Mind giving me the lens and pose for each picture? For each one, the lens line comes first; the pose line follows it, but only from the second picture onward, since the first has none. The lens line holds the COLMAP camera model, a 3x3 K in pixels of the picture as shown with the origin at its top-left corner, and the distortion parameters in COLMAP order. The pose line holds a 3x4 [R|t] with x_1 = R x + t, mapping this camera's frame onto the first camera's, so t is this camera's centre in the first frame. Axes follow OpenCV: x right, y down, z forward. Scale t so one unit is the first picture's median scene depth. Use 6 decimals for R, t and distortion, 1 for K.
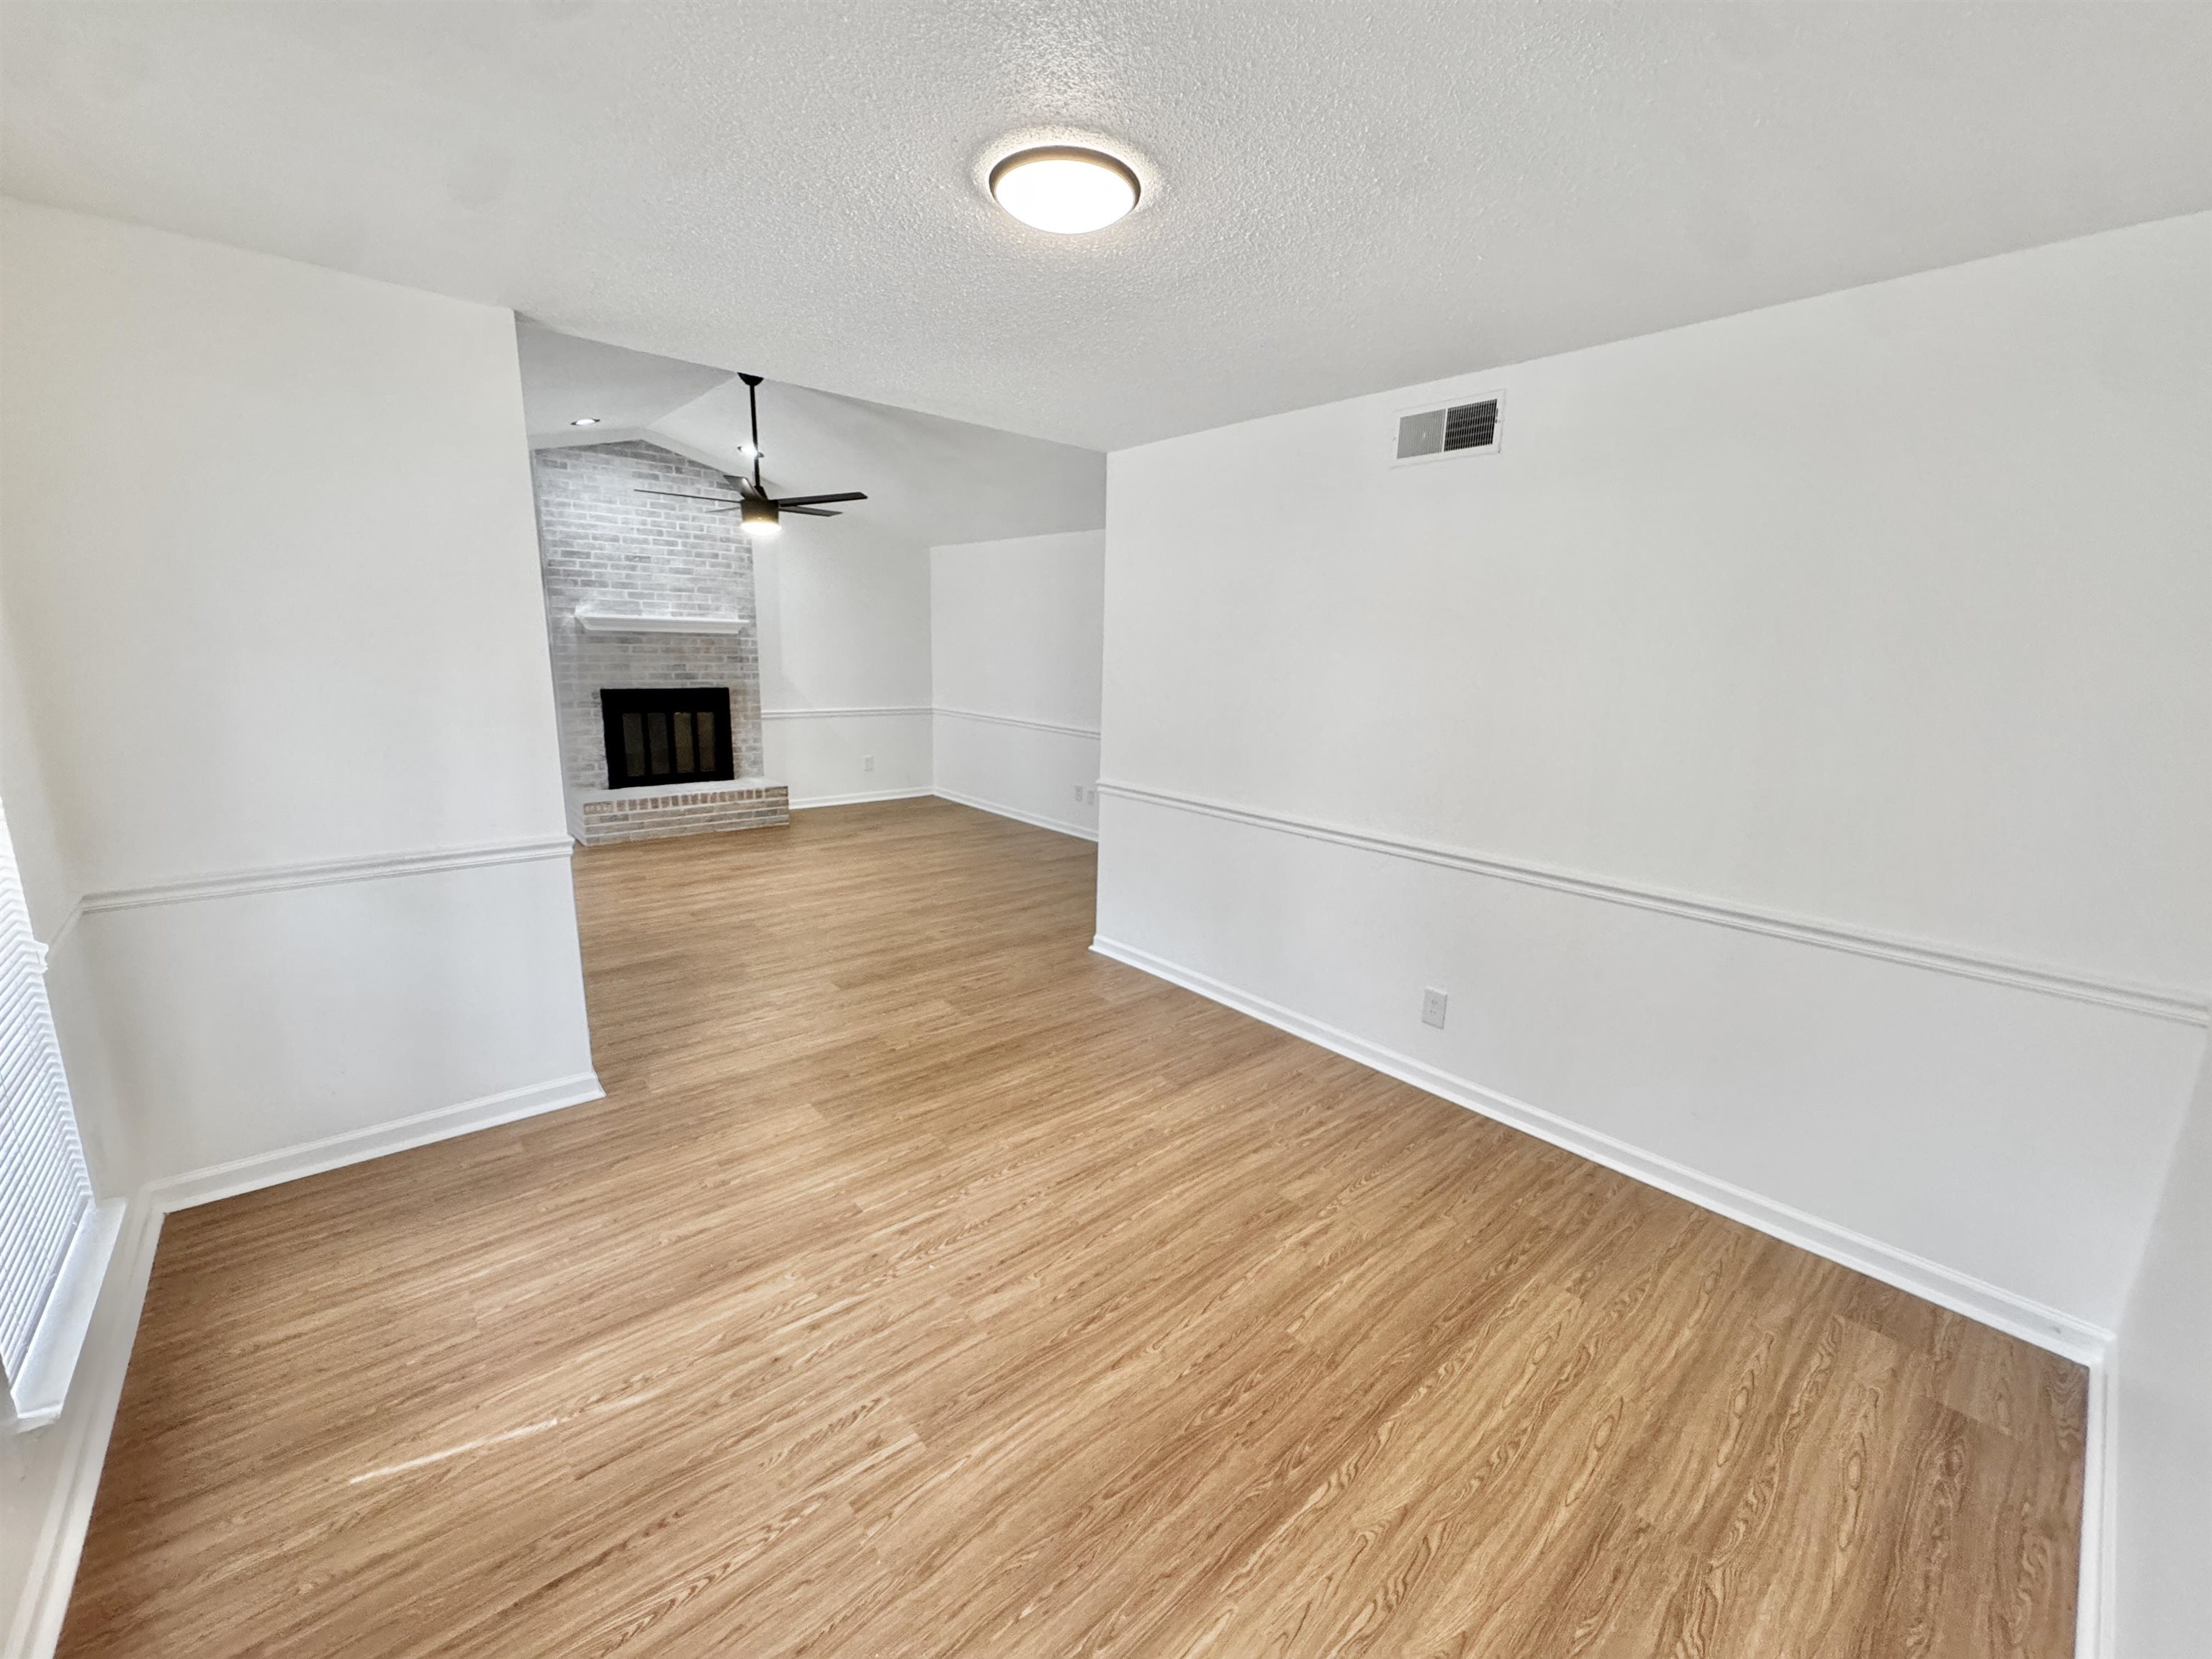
lens RADIAL K [[880.0, 0, 1102.9], [0, 880.0, 828.1], [0, 0, 1]] dist [-0.006247, 0.001028]
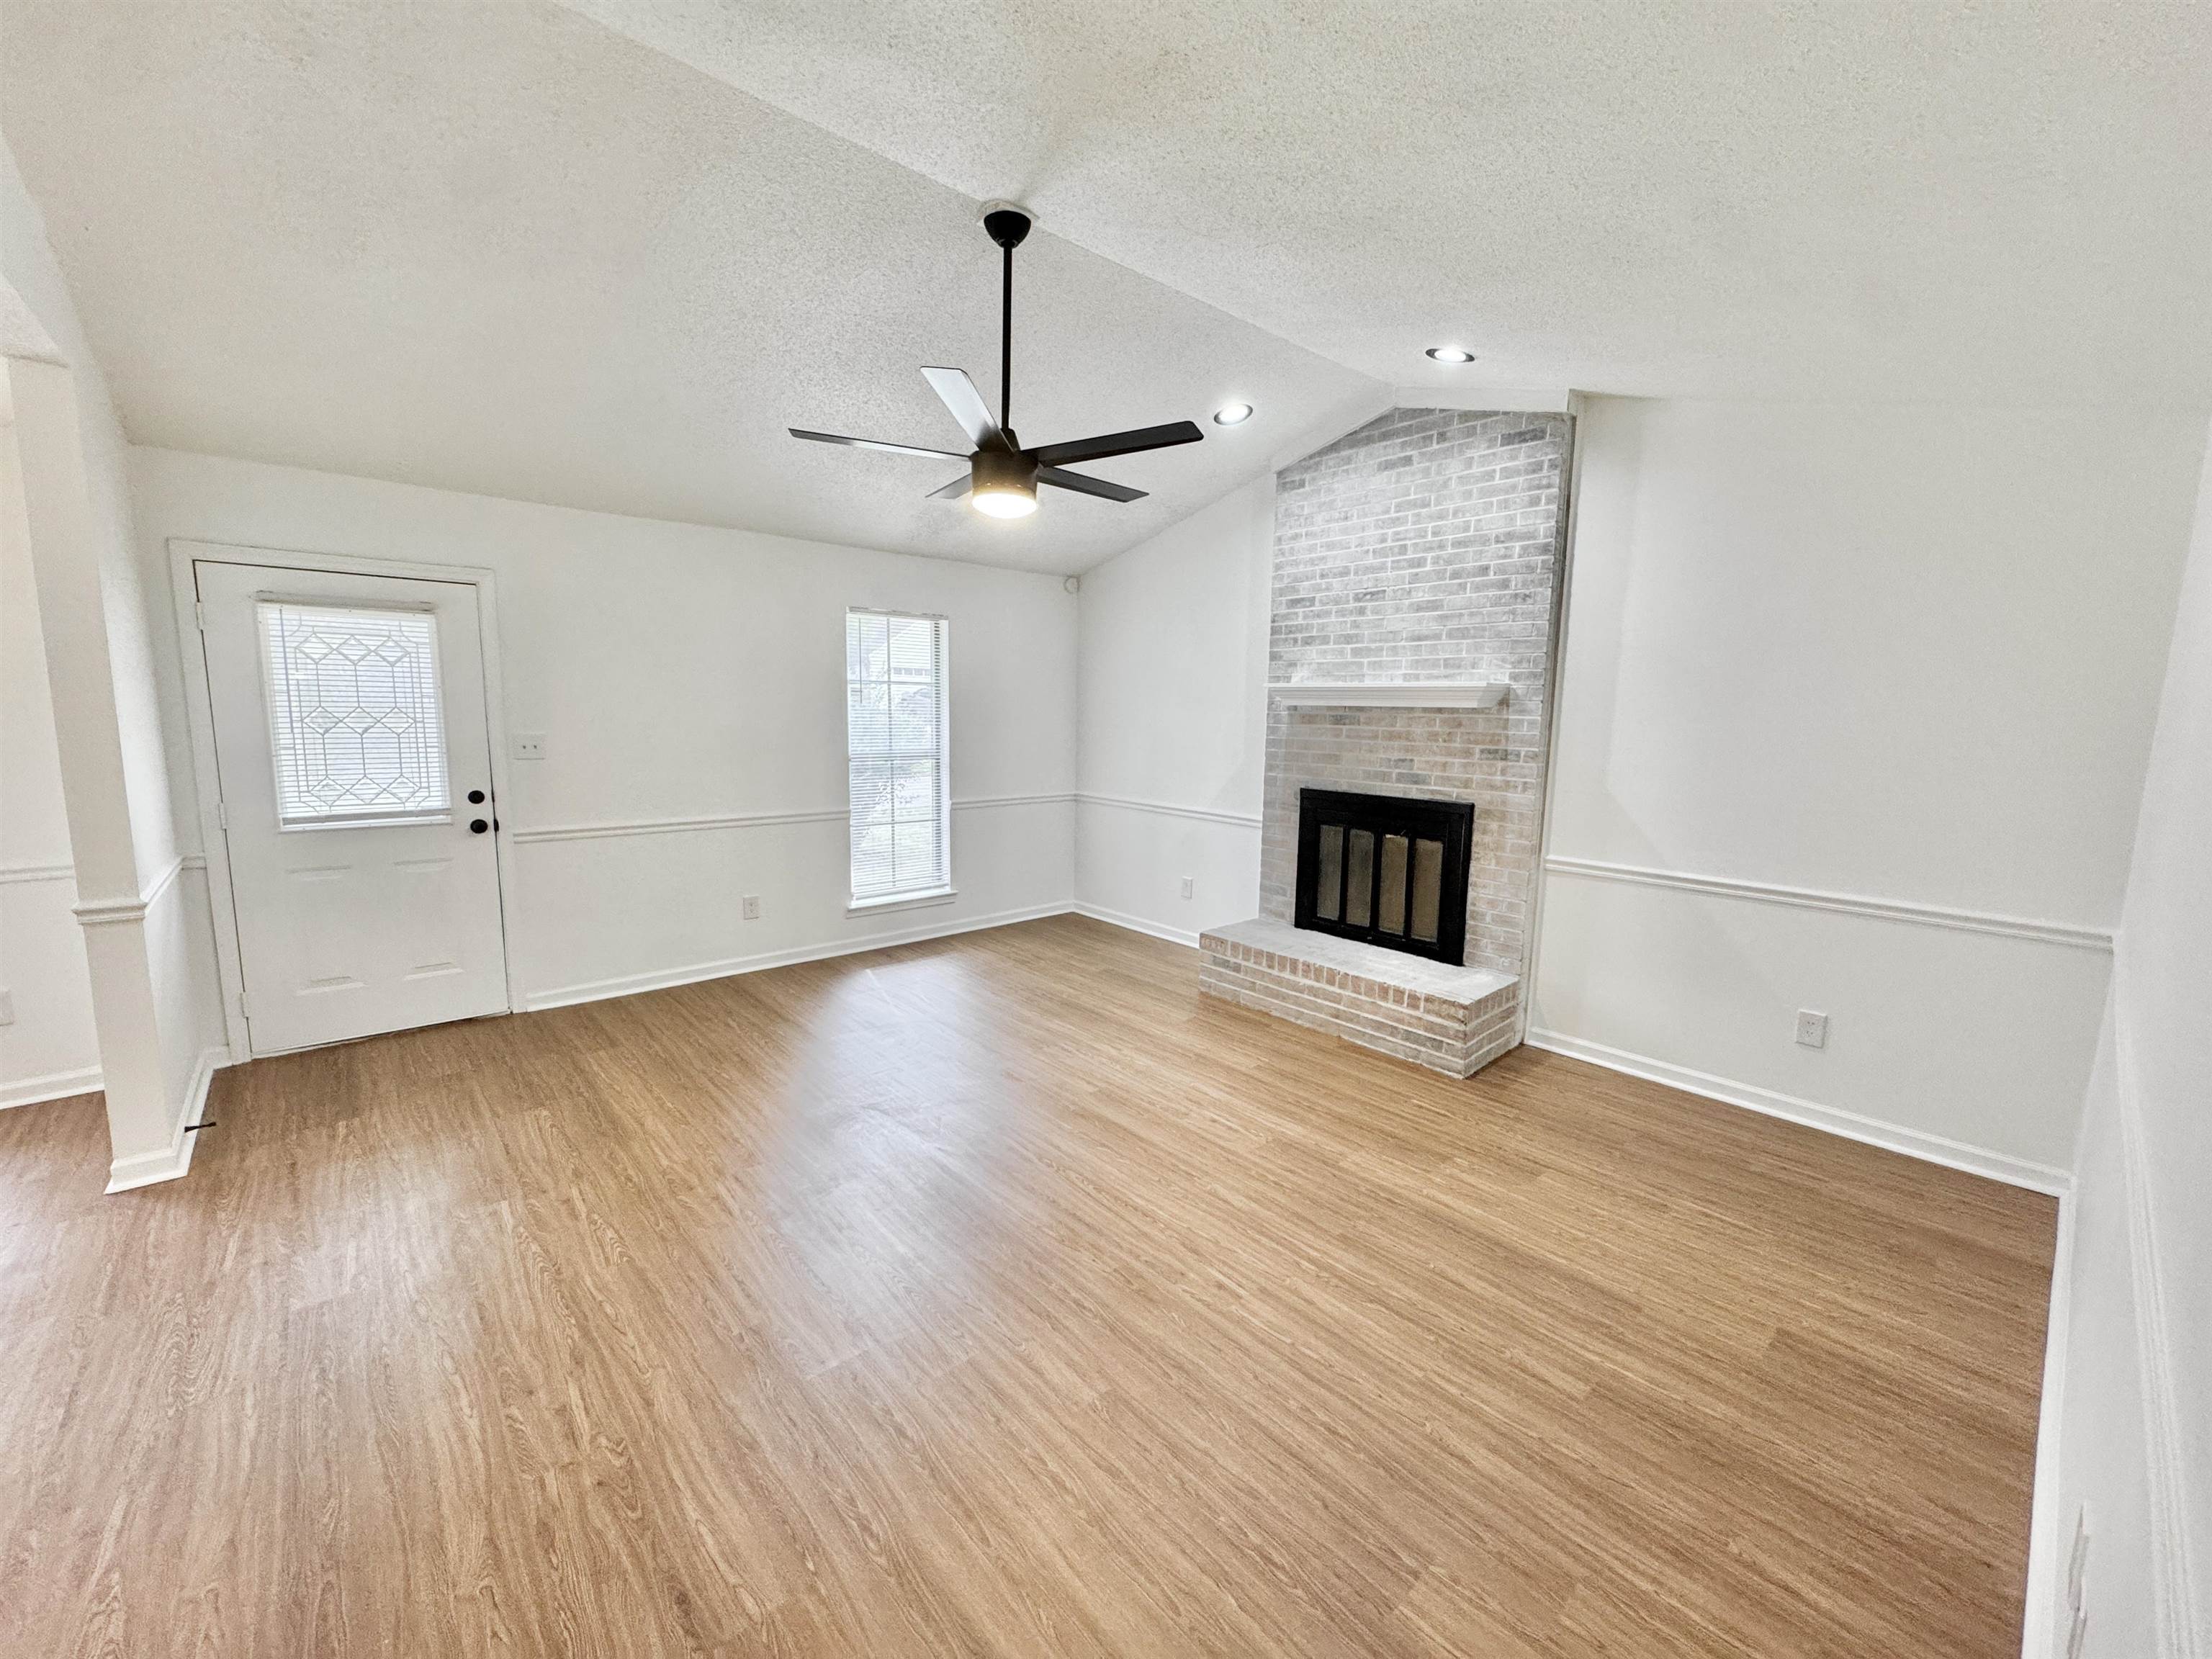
lens RADIAL K [[880.0, 0, 1108.7], [0, 880.0, 829.1], [0, 0, 1]] dist [-0.006247, 0.001028]
pose [[0.017527, 0.116938, -0.992985, 0.133595], [-0.218316, 0.969621, 0.110333, -0.169069], [0.975721, 0.214851, 0.042524, 0.820721]]
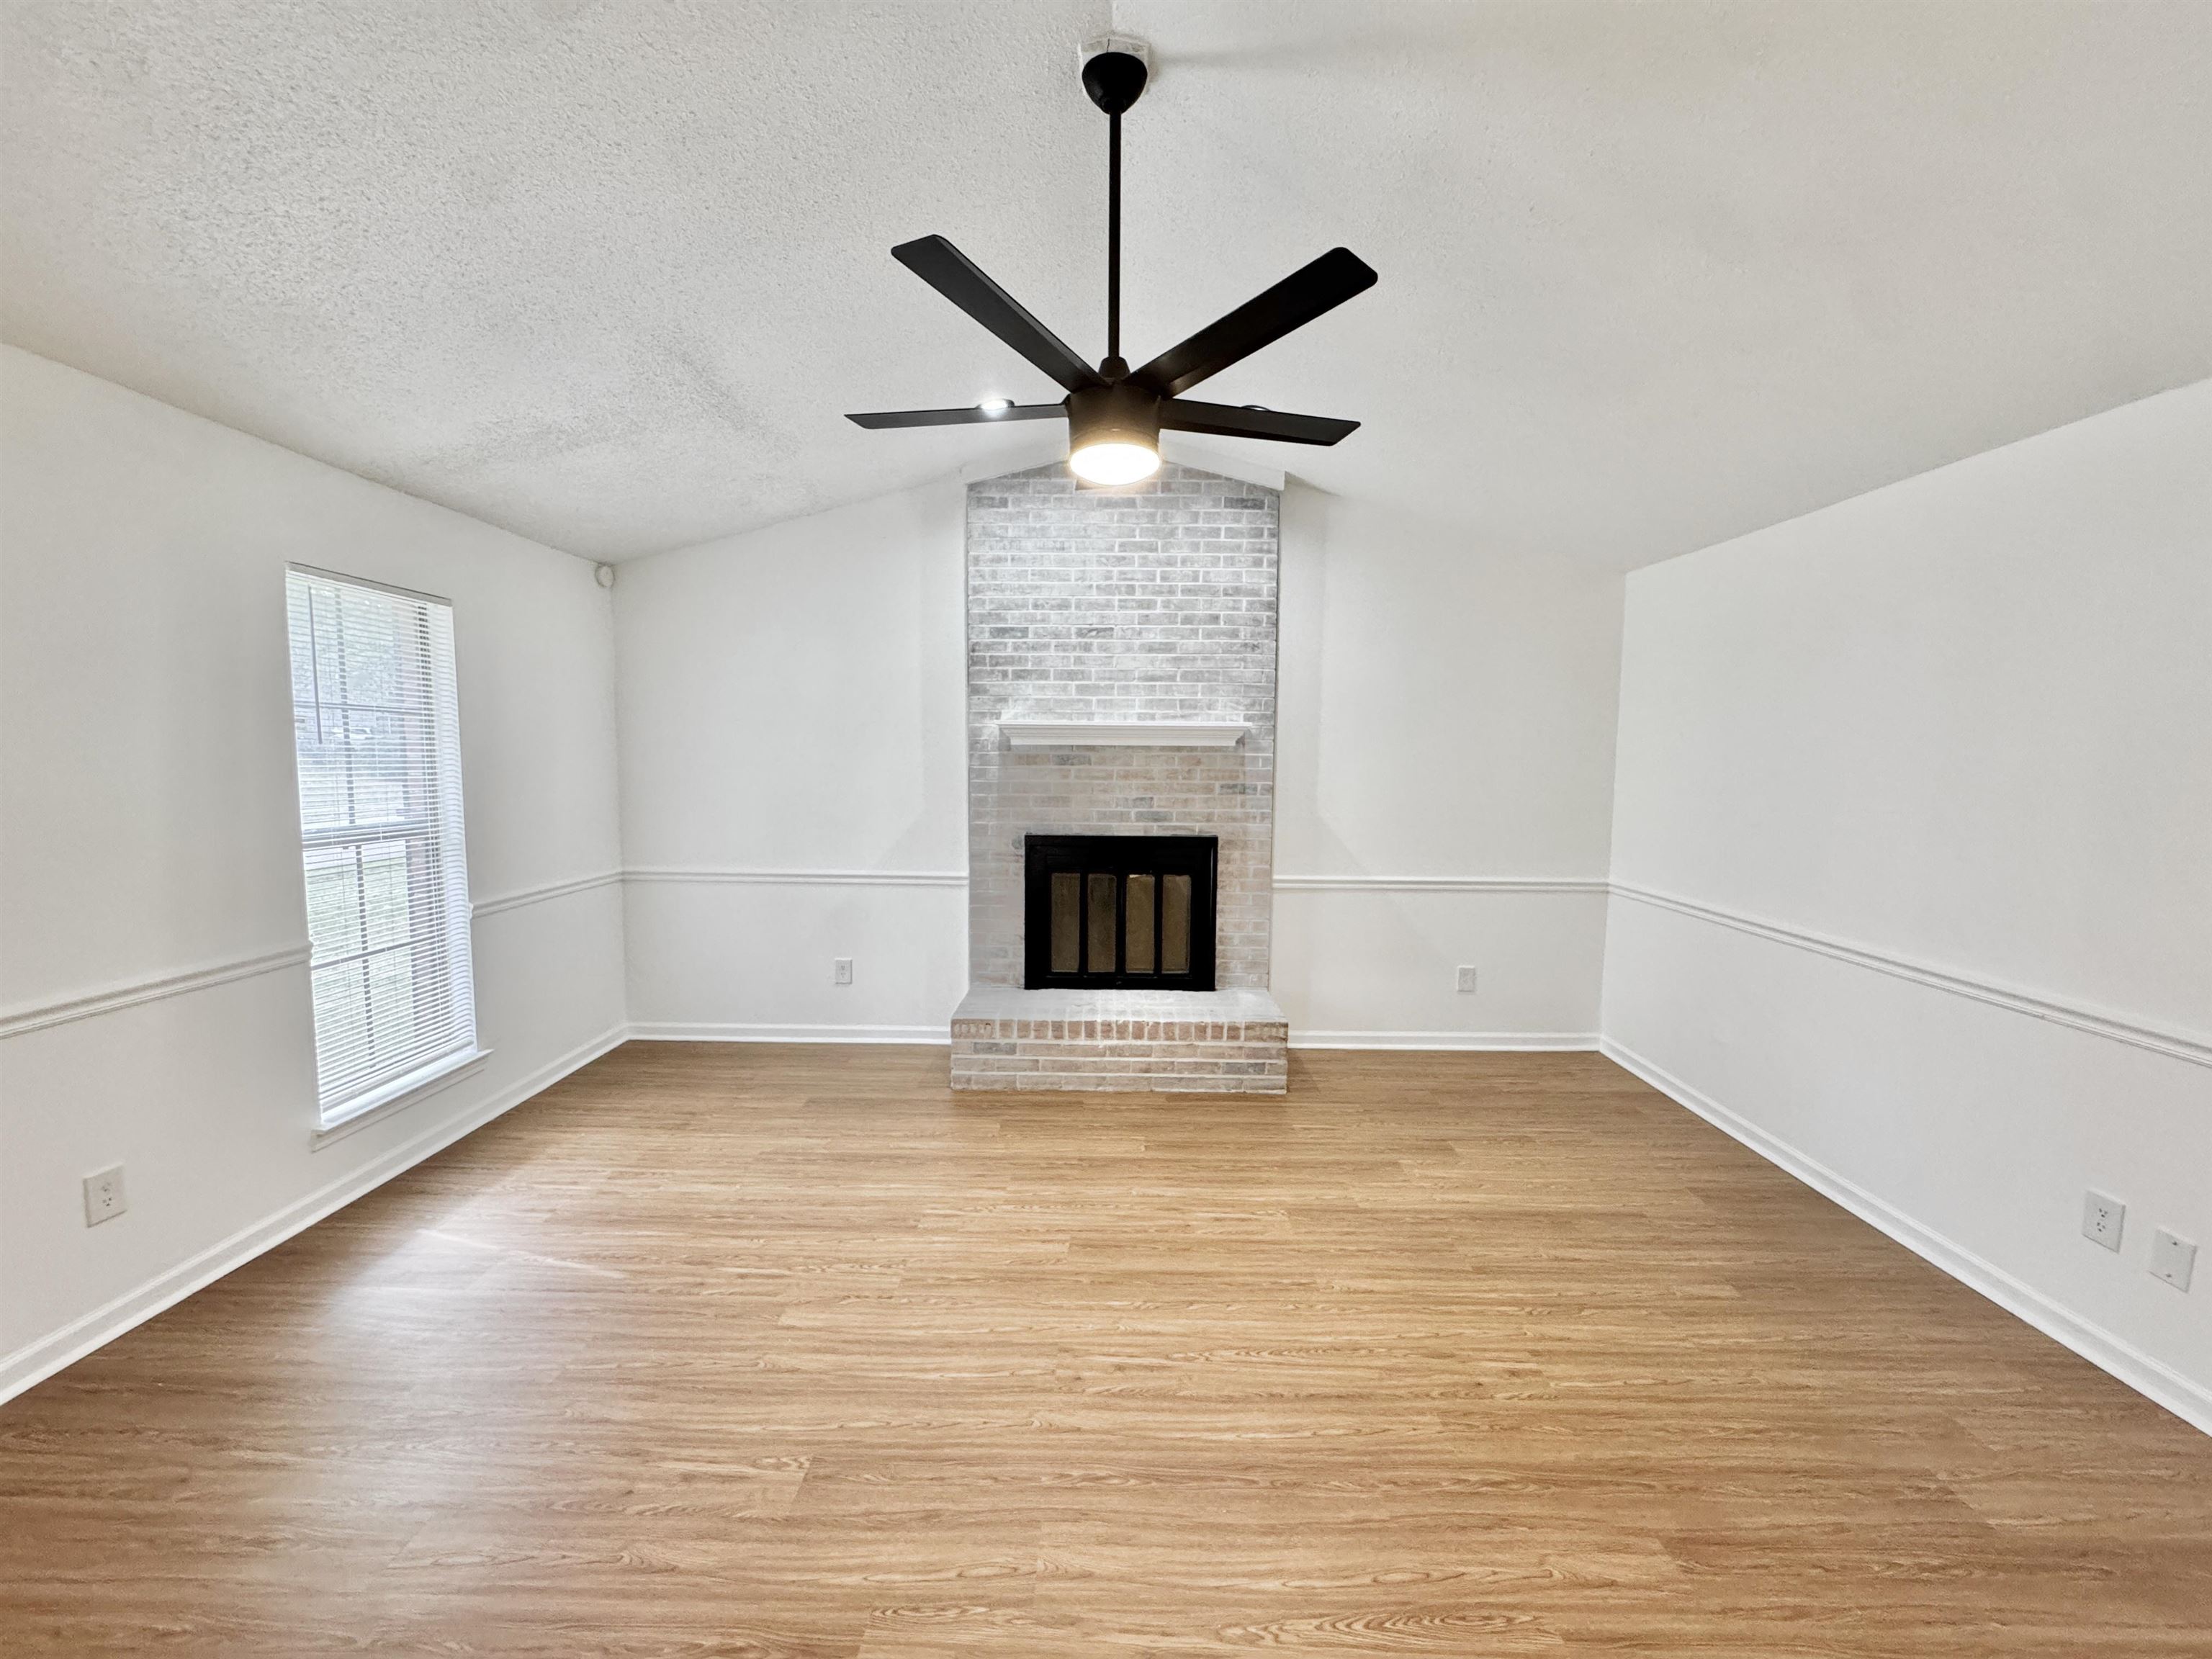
lens RADIAL K [[880.0, 0, 1109.9], [0, 880.0, 830.2], [0, 0, 1]] dist [-0.006247, 0.001028]
pose [[0.749819, 0.037479, -0.660580, -0.098174], [-0.124561, 0.988538, -0.085302, -0.113615], [0.649812, 0.146244, 0.745893, 0.555797]]
